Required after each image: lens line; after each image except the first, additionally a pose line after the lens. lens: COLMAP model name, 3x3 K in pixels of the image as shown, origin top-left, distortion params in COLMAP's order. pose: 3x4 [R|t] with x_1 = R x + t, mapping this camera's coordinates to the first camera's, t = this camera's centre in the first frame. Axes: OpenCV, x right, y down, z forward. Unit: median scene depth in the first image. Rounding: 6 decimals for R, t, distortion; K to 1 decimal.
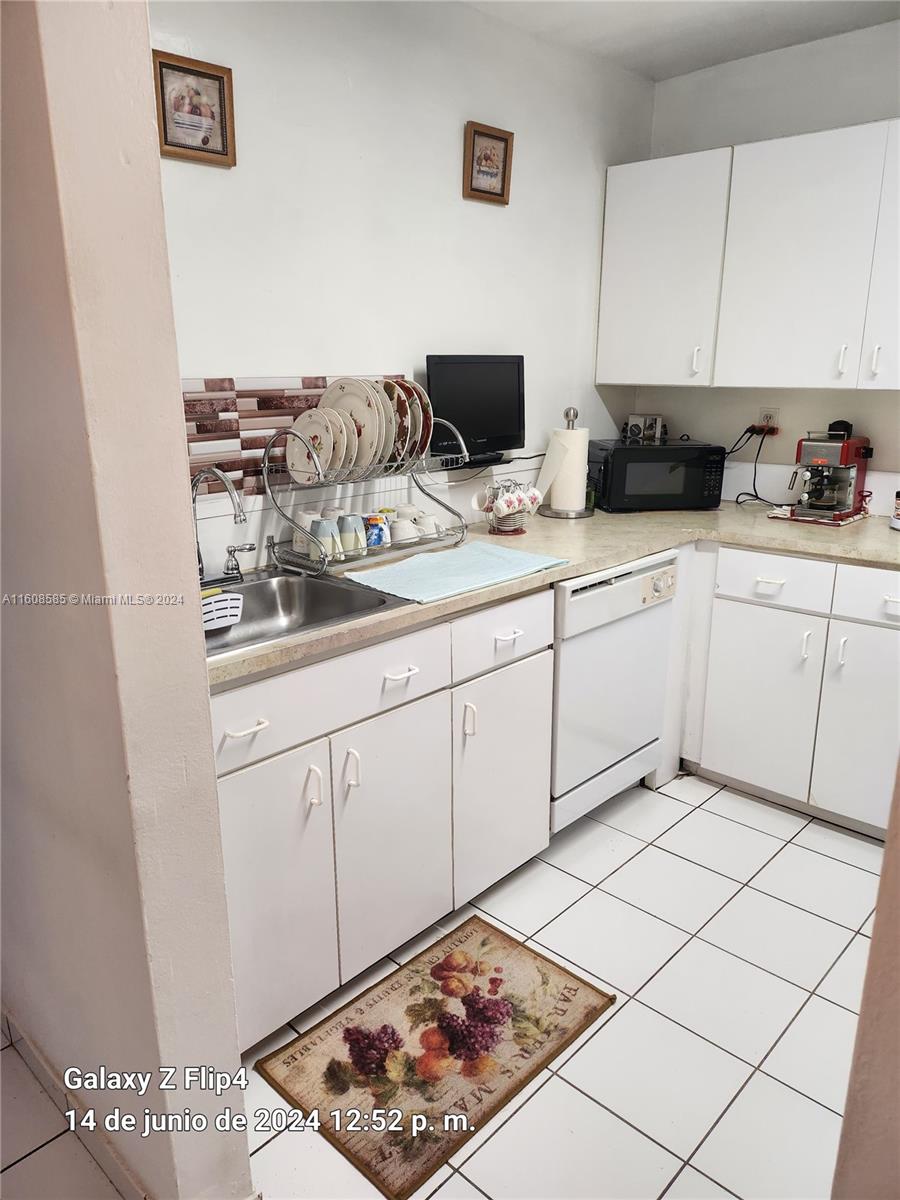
lens RADIAL K [[844.1, 0, 443.5], [0, 844.1, 605.4], [0, 0, 1]] dist [0.068819, -0.070498]
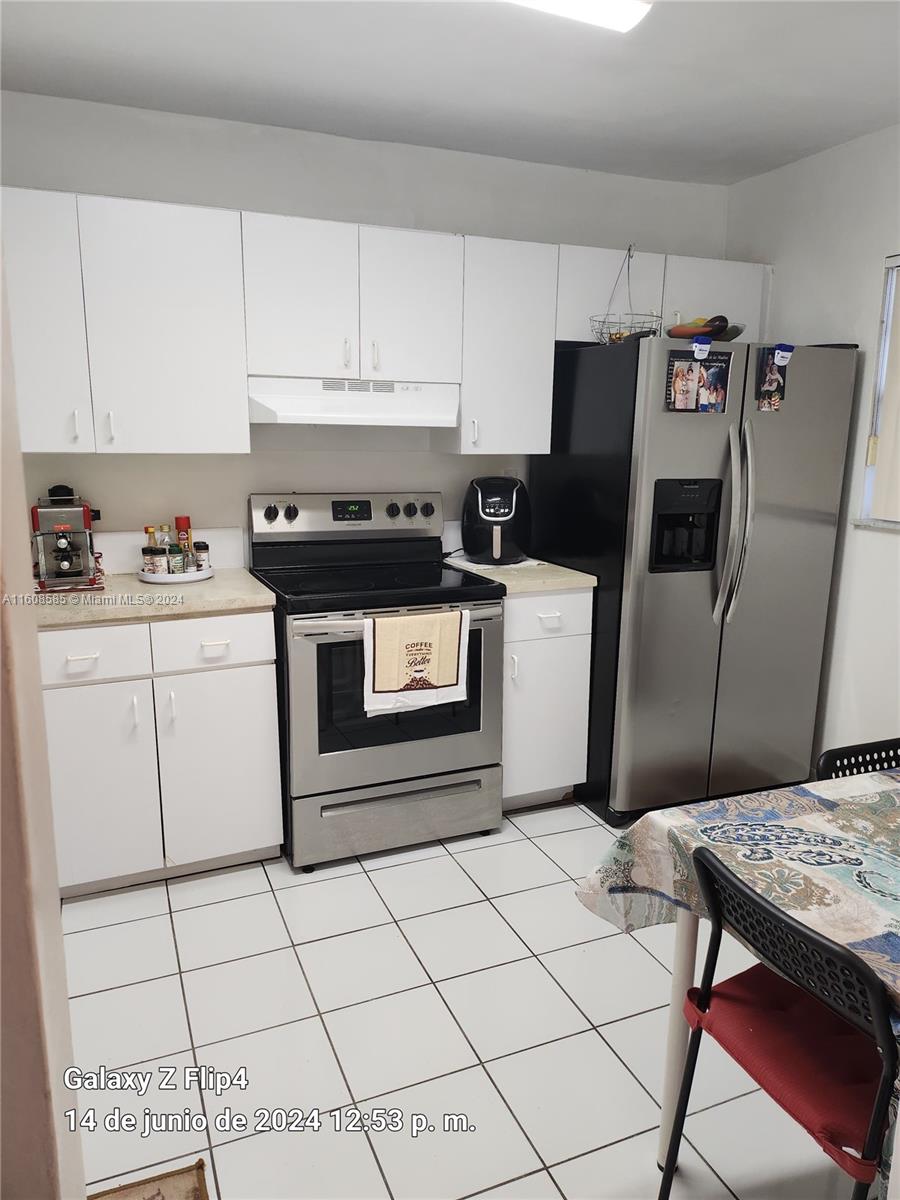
lens RADIAL K [[844.1, 0, 455.4], [0, 844.1, 599.5], [0, 0, 1]] dist [0.068819, -0.070498]
pose [[0.388832, -0.173144, 0.904893, -0.289214], [0.242472, 0.966788, 0.080797, -0.066845], [-0.888829, 0.187995, 0.417901, 0.245577]]
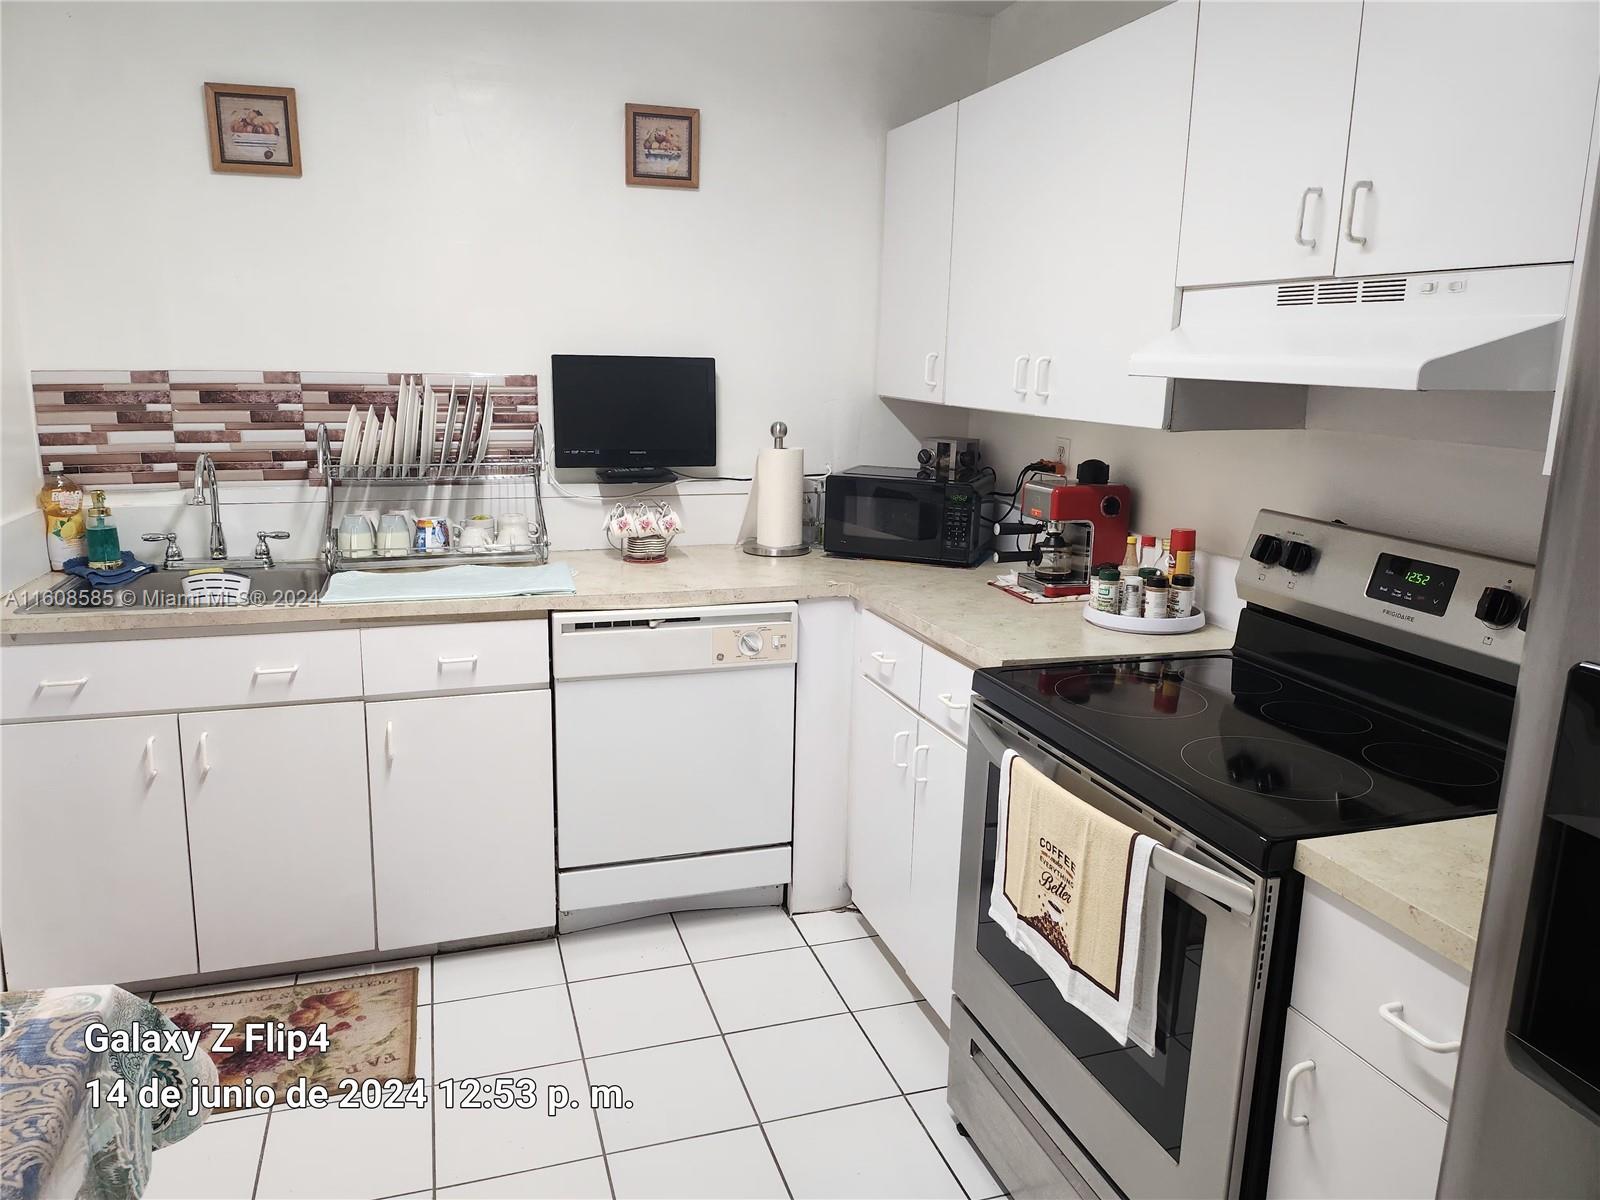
lens RADIAL K [[1125.5, 0, 776.3], [0, 1125.5, 589.6], [0, 0, 1]] dist [0.068819, -0.070498]
pose [[0.873484, 0.119444, -0.471974, 0.787368], [-0.155464, 0.987114, -0.037906, -0.037465], [0.461364, 0.106485, 0.880797, 0.069089]]
